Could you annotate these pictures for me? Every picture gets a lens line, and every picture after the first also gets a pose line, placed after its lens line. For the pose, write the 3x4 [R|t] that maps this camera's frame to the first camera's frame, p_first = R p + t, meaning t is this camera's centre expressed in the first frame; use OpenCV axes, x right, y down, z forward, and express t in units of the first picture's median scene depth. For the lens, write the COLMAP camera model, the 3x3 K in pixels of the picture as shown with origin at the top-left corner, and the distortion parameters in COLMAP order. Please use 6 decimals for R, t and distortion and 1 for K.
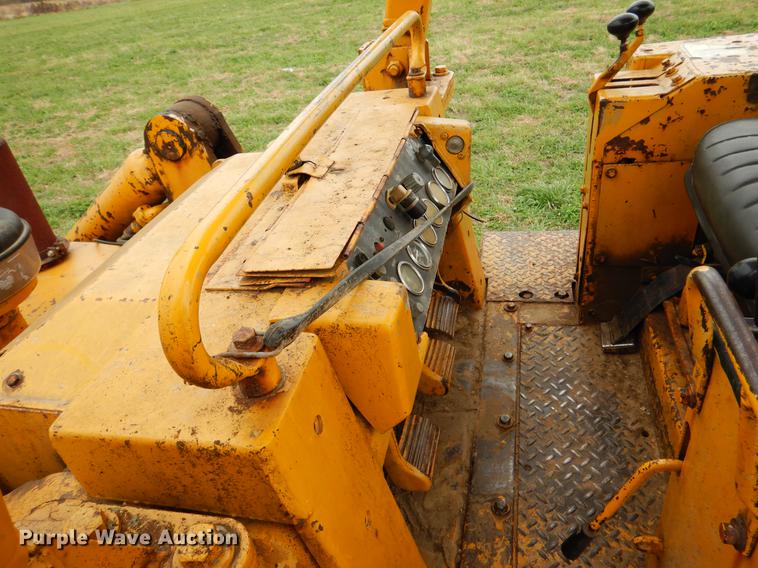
lens RADIAL K [[539.7, 0, 376.0], [0, 539.7, 284.9], [0, 0, 1]] dist [0.009715, -0.002023]
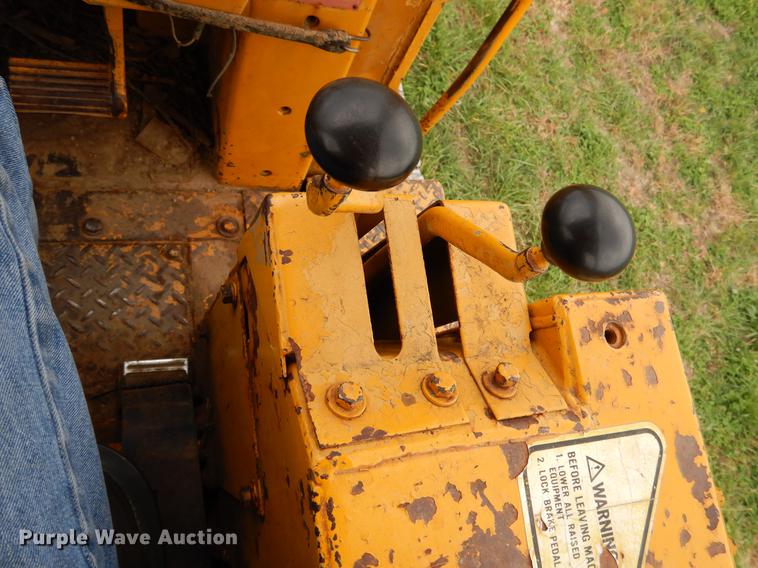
lens RADIAL K [[539.7, 0, 376.0], [0, 539.7, 284.9], [0, 0, 1]] dist [0.009715, -0.002023]
pose [[0.266332, 0.962640, 0.048899, 0.399396], [-0.841396, 0.207439, 0.499021, -0.482337], [0.470234, -0.174049, 0.865209, 0.643919]]
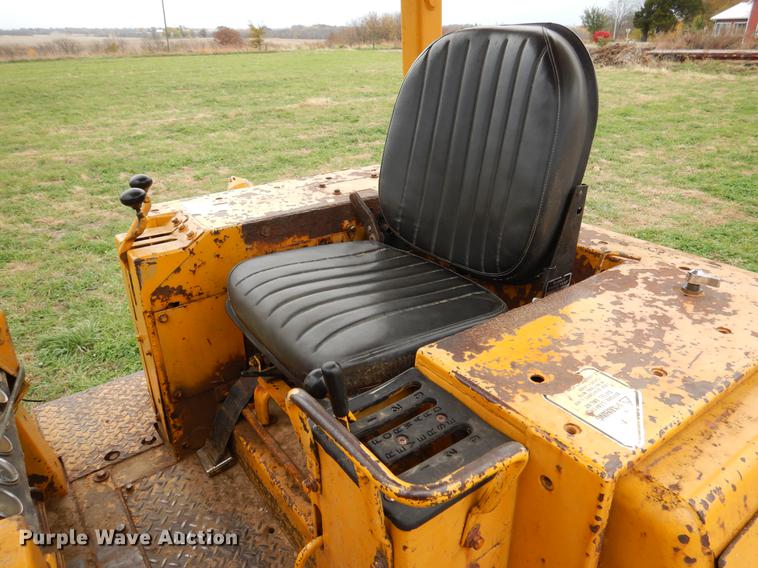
lens RADIAL K [[539.7, 0, 376.0], [0, 539.7, 284.9], [0, 0, 1]] dist [0.009715, -0.002023]
pose [[0.646529, -0.199316, 0.736392, -0.076972], [0.358363, 0.931487, -0.062510, -0.044974], [-0.673480, 0.304310, 0.673661, -0.048800]]
